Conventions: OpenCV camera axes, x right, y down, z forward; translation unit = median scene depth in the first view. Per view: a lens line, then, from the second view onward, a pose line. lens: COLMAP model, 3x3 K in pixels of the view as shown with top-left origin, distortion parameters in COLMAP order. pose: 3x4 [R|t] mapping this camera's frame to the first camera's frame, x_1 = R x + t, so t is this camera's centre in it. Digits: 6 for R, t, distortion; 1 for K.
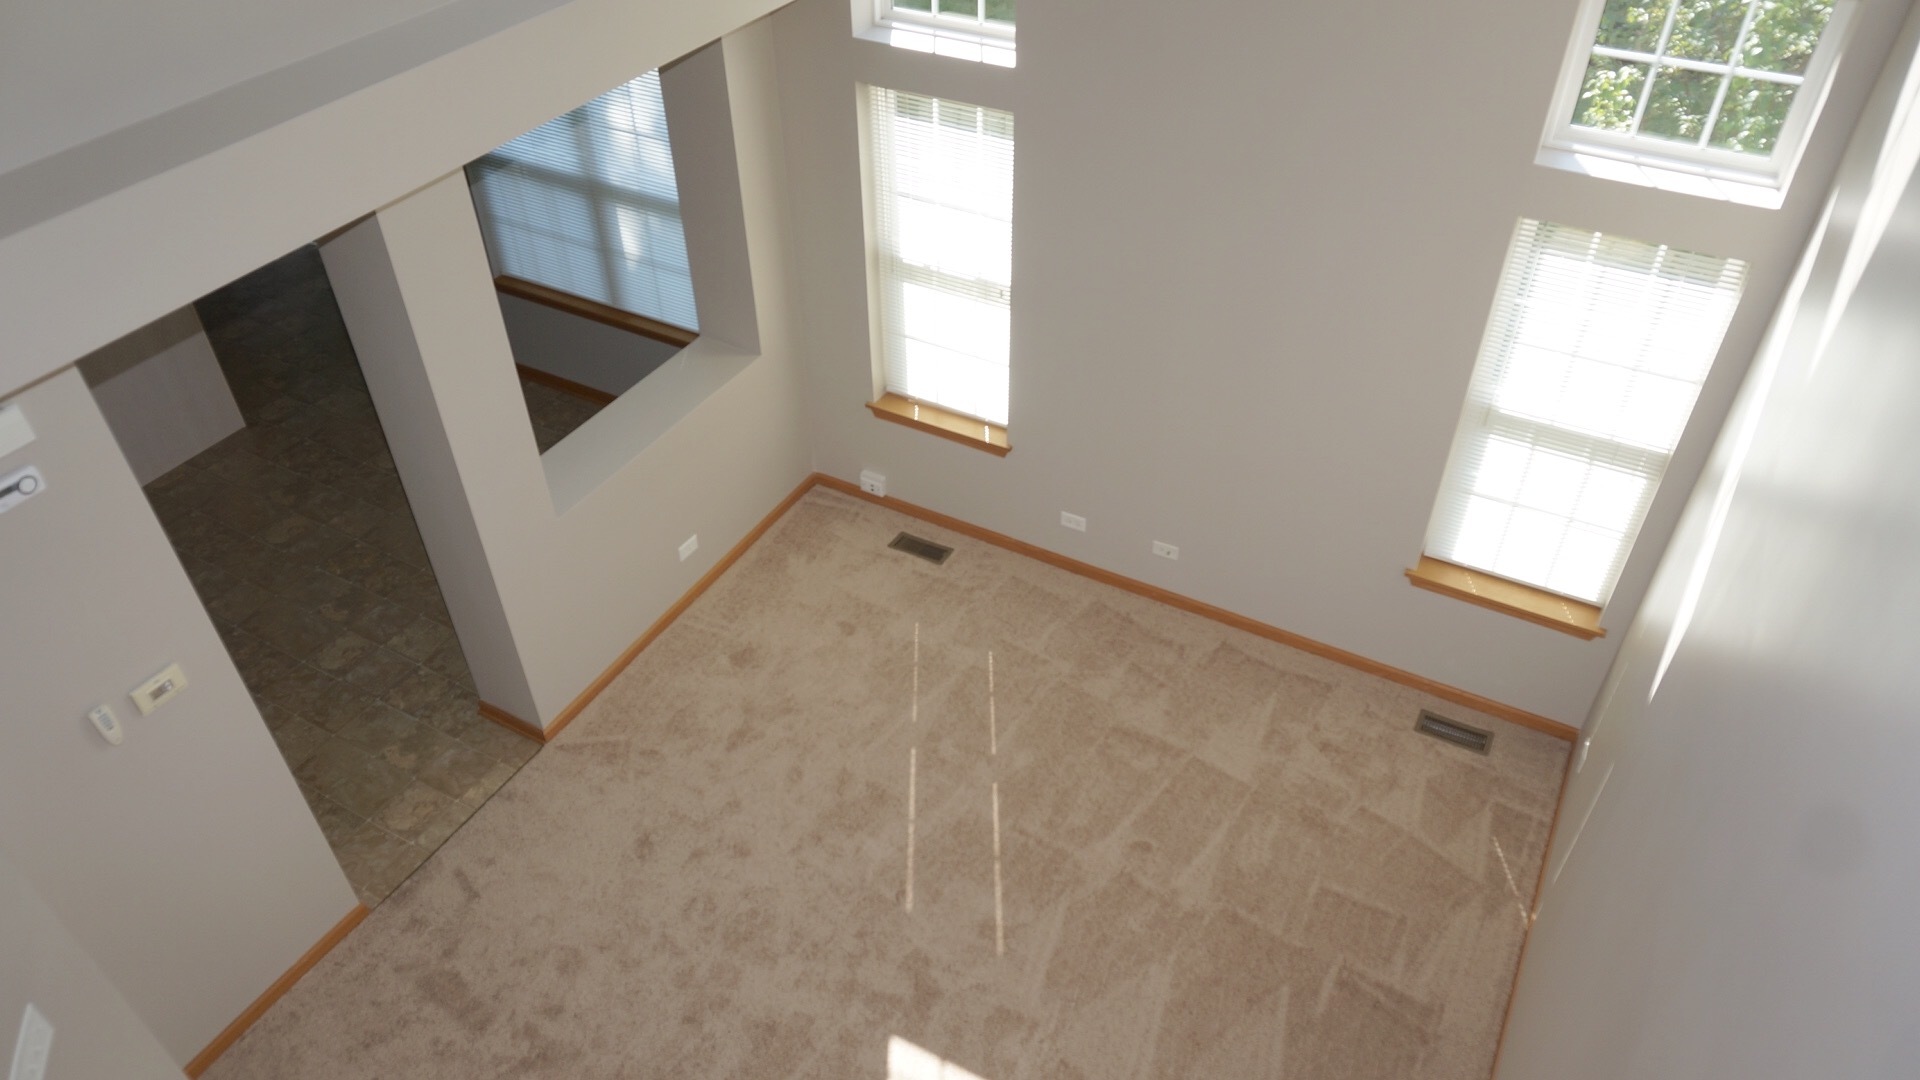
lens RADIAL K [[1301.3, 0, 969.2], [0, 1301.3, 551.8], [0, 0, 1]] dist [-0.052331, 0.046717]
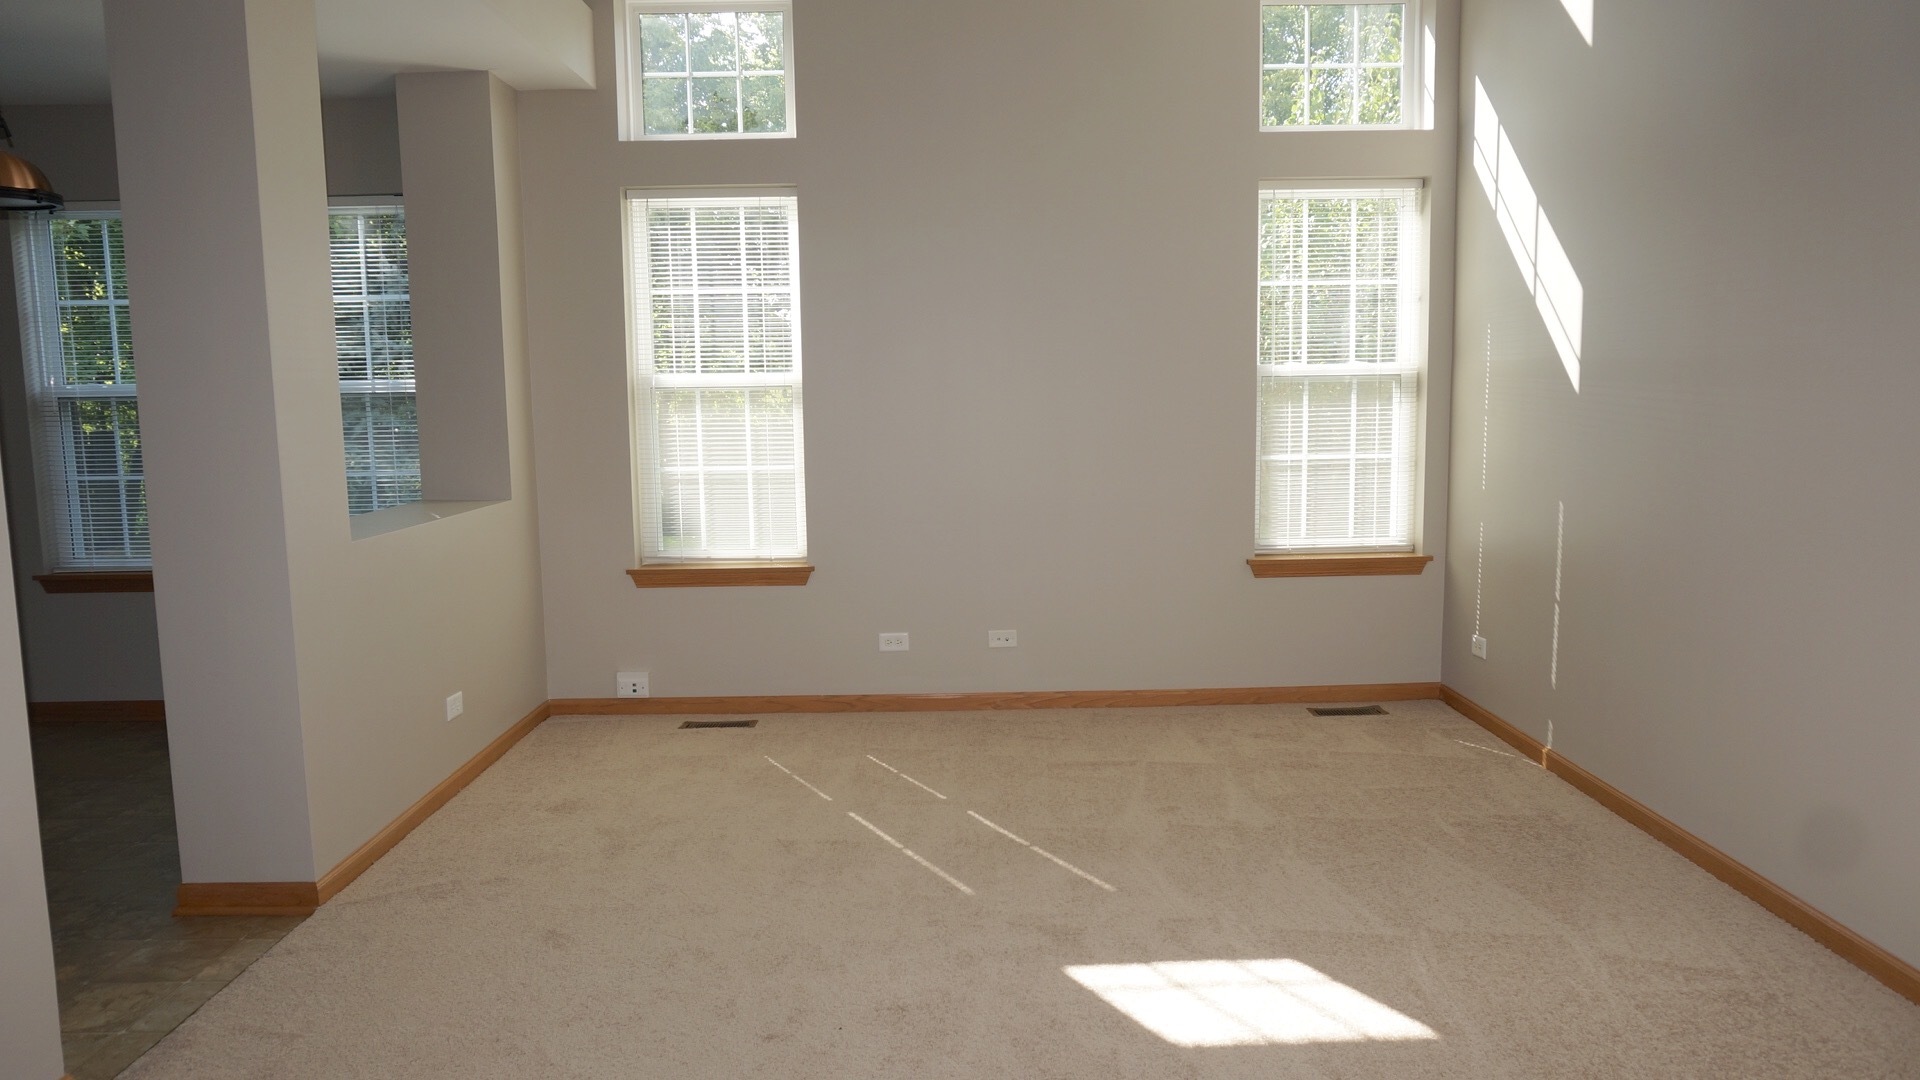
lens RADIAL K [[1301.3, 0, 974.9], [0, 1301.3, 543.9], [0, 0, 1]] dist [-0.052331, 0.046717]
pose [[0.868693, -0.063155, 0.491309, -0.350000], [0.325395, 0.820581, -0.469856, 0.409581], [-0.373485, 0.568030, 0.733383, 0.314604]]
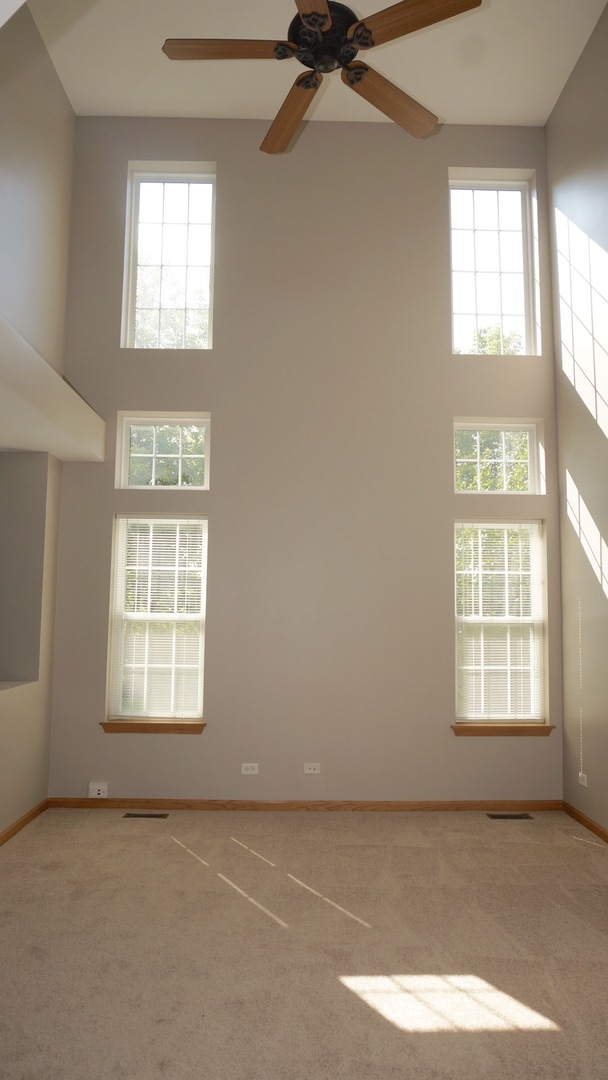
lens RADIAL K [[732.0, 0, 316.2], [0, 732.0, 541.8], [0, 0, 1]] dist [-0.052331, 0.046717]
pose [[0.861200, 0.069646, 0.503473, -0.354362], [0.313270, 0.707311, -0.633698, 0.413314], [-0.400246, 0.703463, 0.587318, 0.289040]]
